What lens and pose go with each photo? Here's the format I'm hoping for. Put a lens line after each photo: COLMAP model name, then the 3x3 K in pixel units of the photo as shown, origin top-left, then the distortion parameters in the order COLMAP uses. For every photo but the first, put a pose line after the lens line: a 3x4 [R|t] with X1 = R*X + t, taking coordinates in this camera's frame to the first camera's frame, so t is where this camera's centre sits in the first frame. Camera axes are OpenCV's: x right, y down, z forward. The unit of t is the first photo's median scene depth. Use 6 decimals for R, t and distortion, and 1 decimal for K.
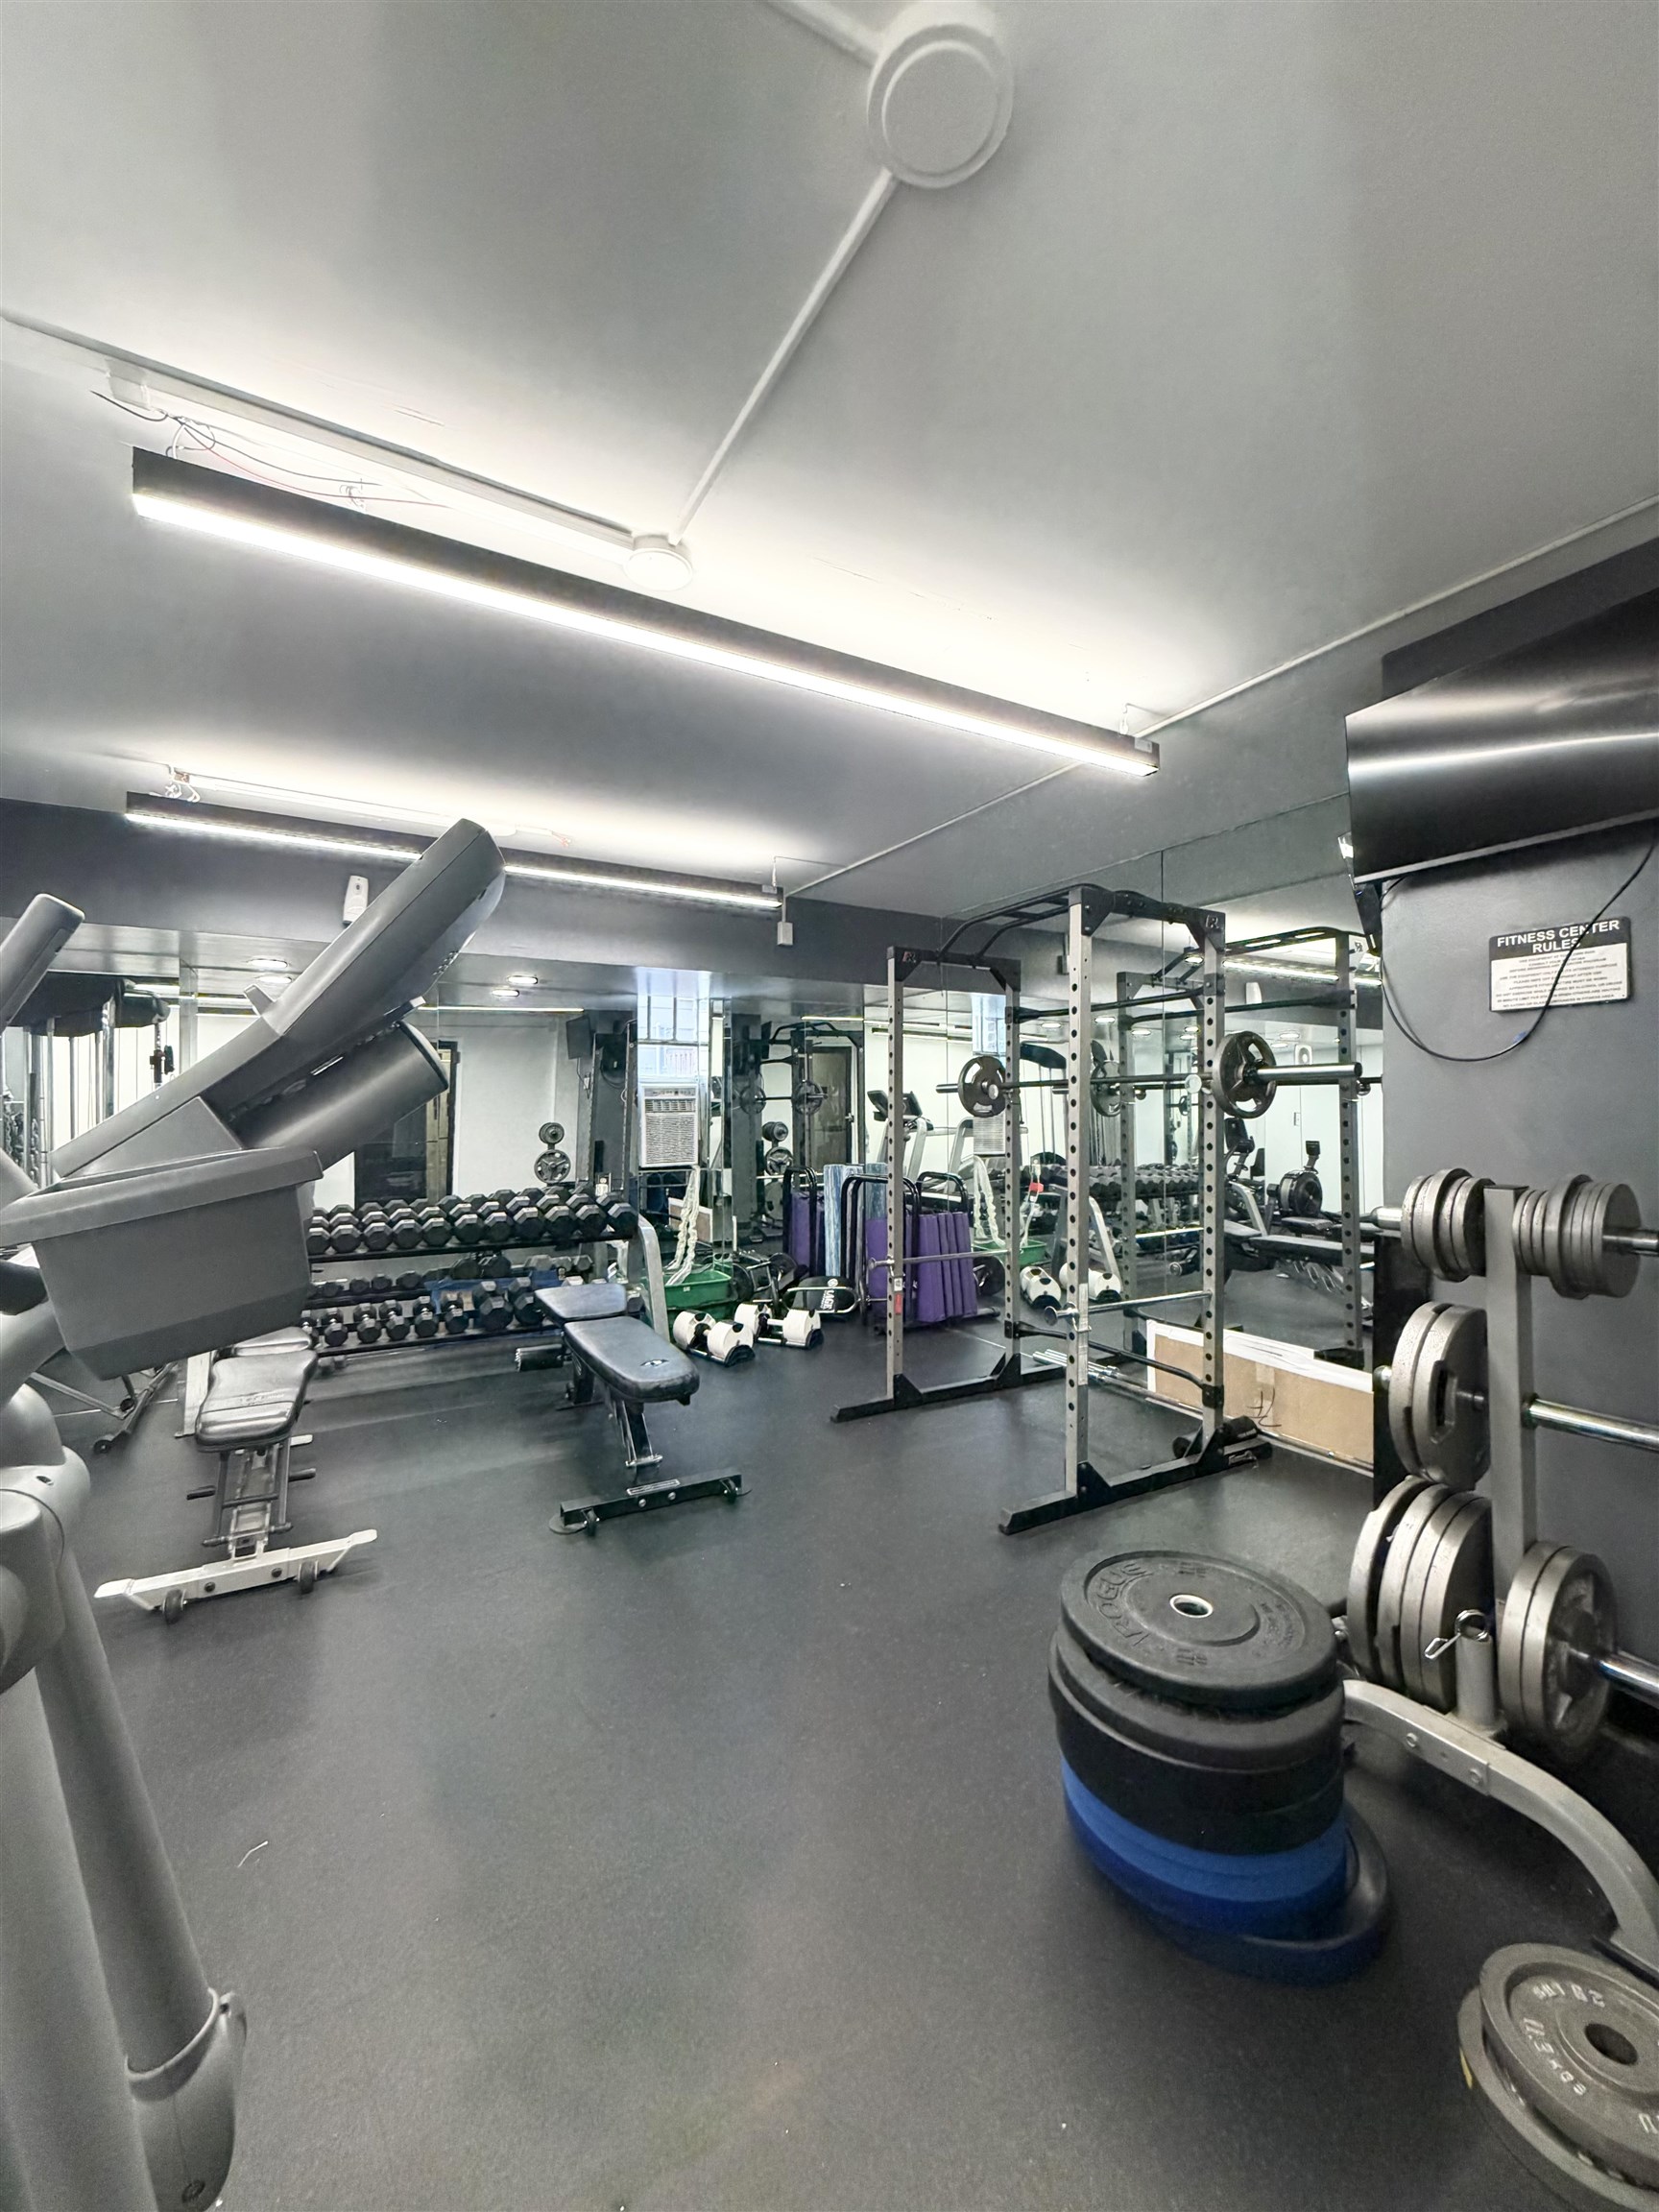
lens RADIAL K [[886.2, 0, 831.9], [0, 886.2, 1099.5], [0, 0, 1]] dist [0.000097, 0.000048]
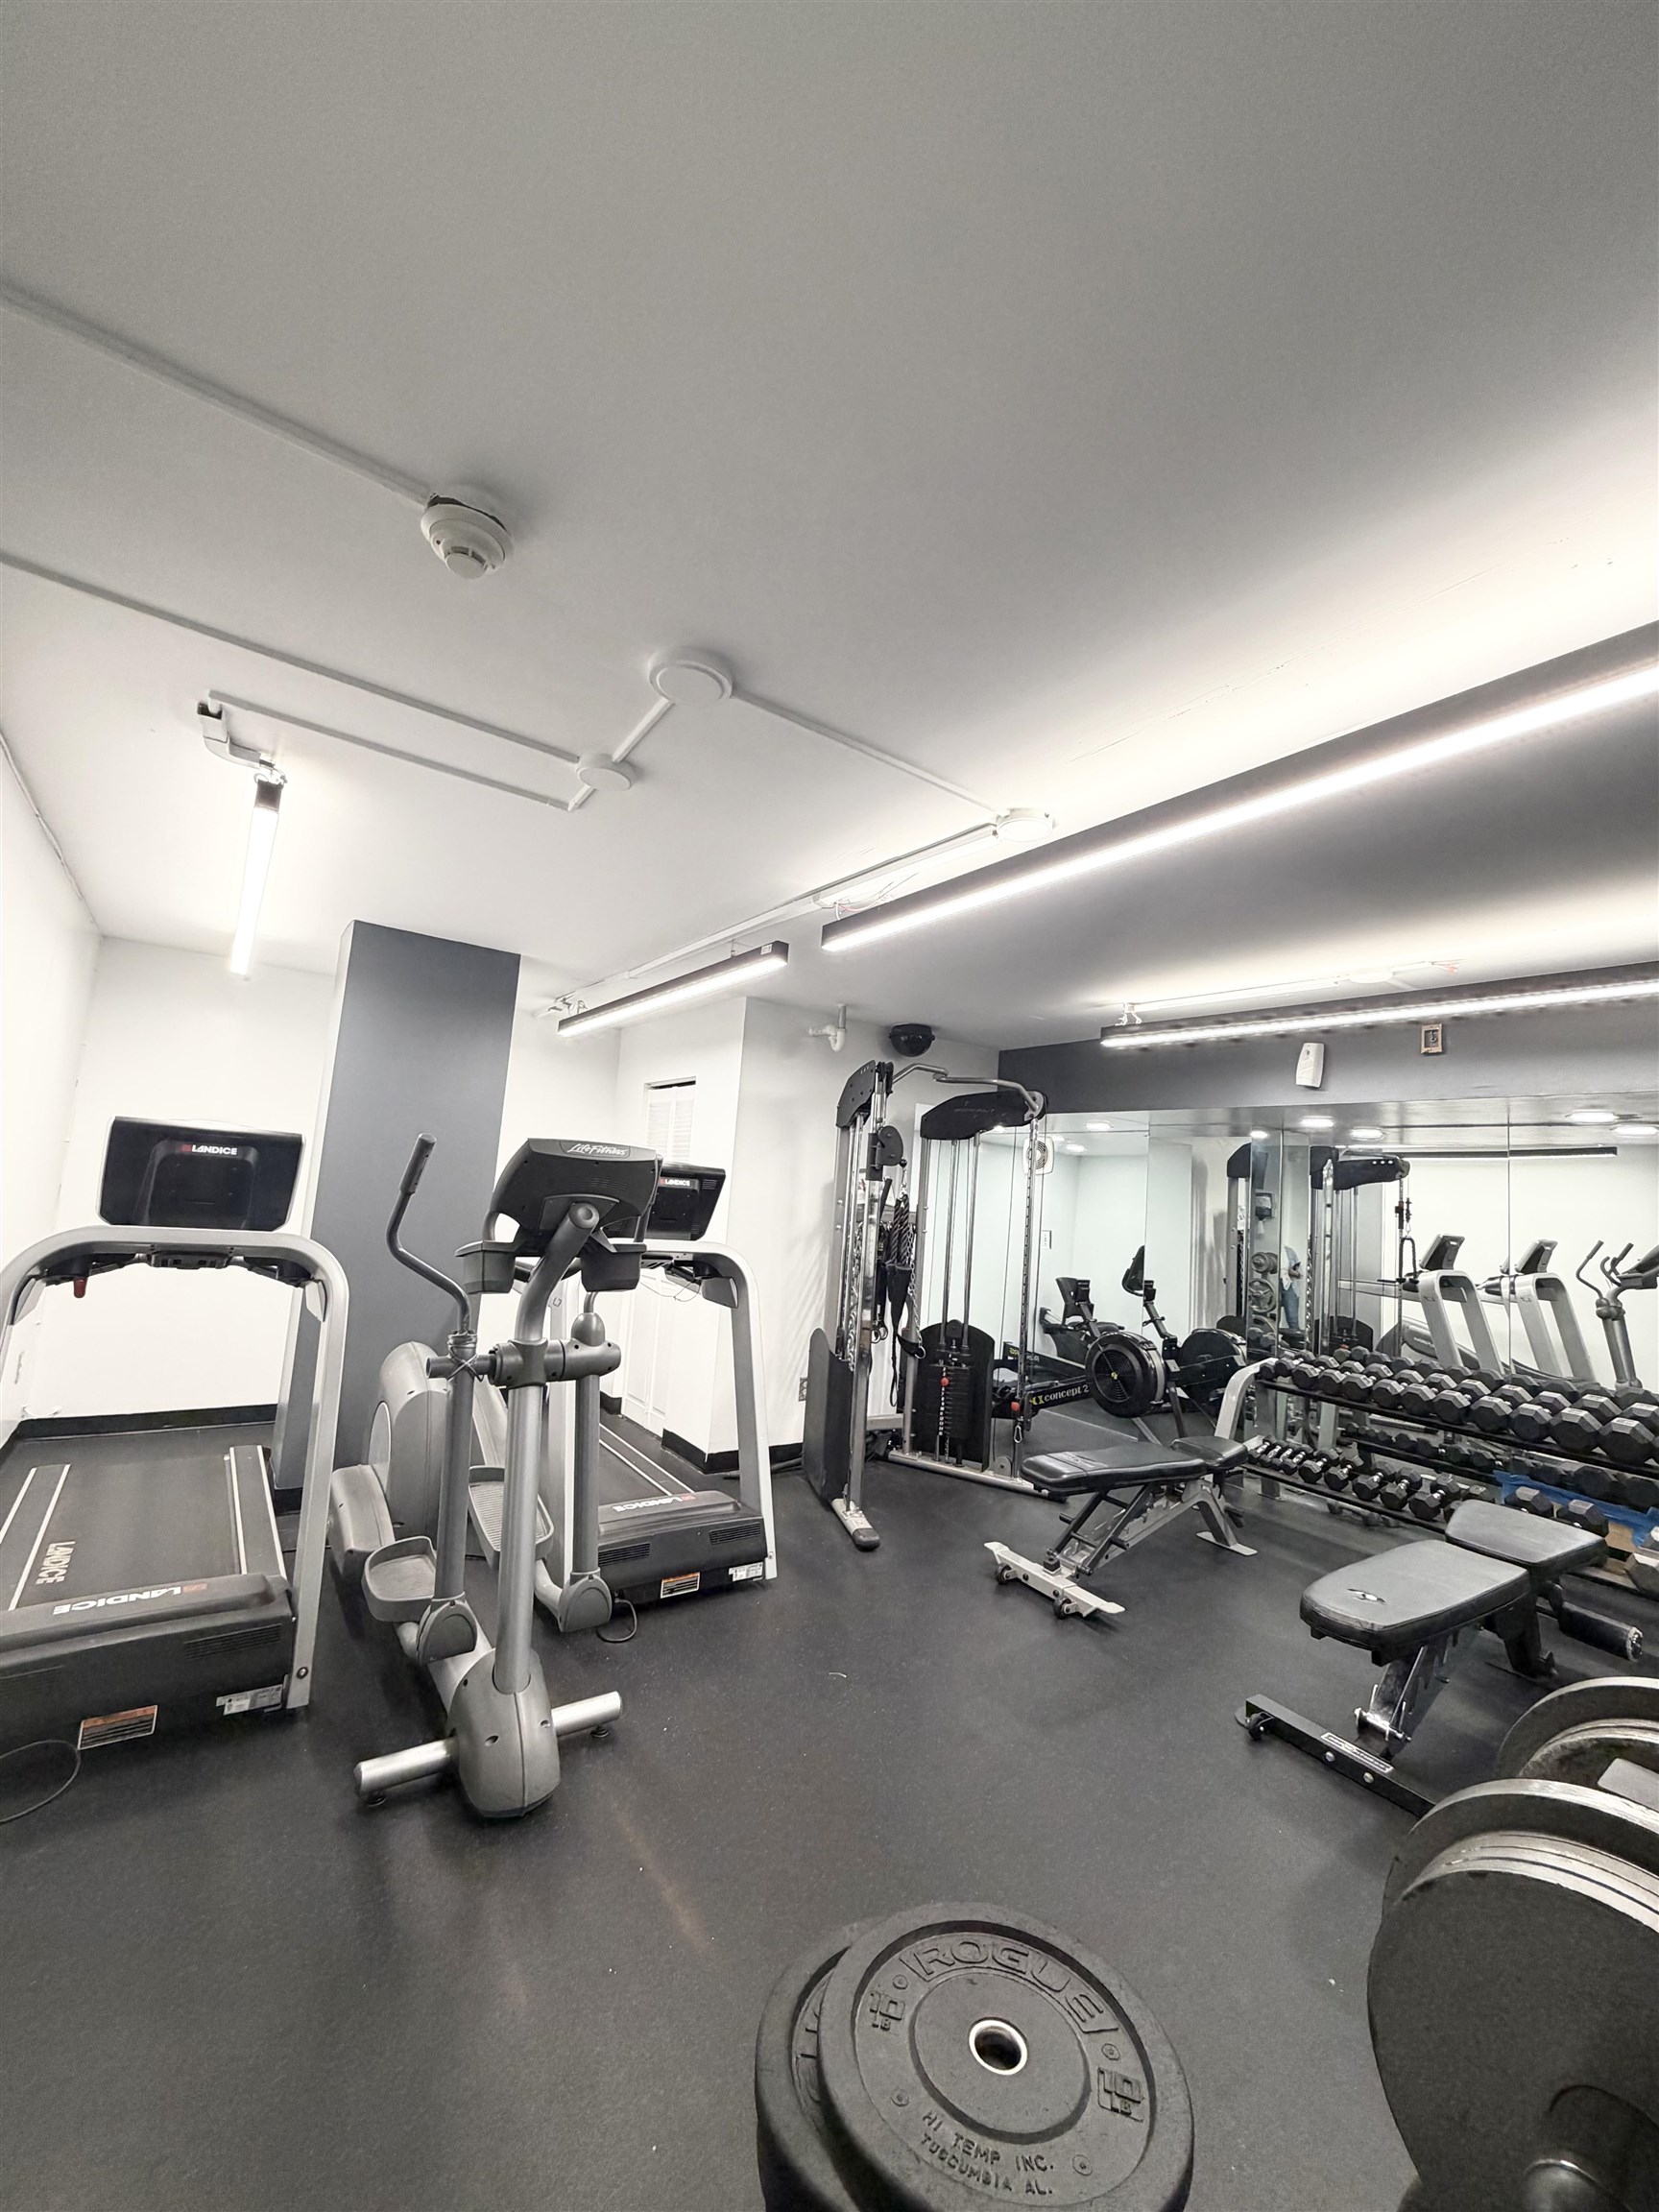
lens RADIAL K [[886.2, 0, 831.9], [0, 886.2, 1099.5], [0, 0, 1]] dist [0.000097, 0.000048]
pose [[0.099752, -0.085831, -0.991303, 0.763070], [-0.063707, 0.993677, -0.092448, -0.068456], [0.992971, 0.072375, 0.093654, 0.495186]]
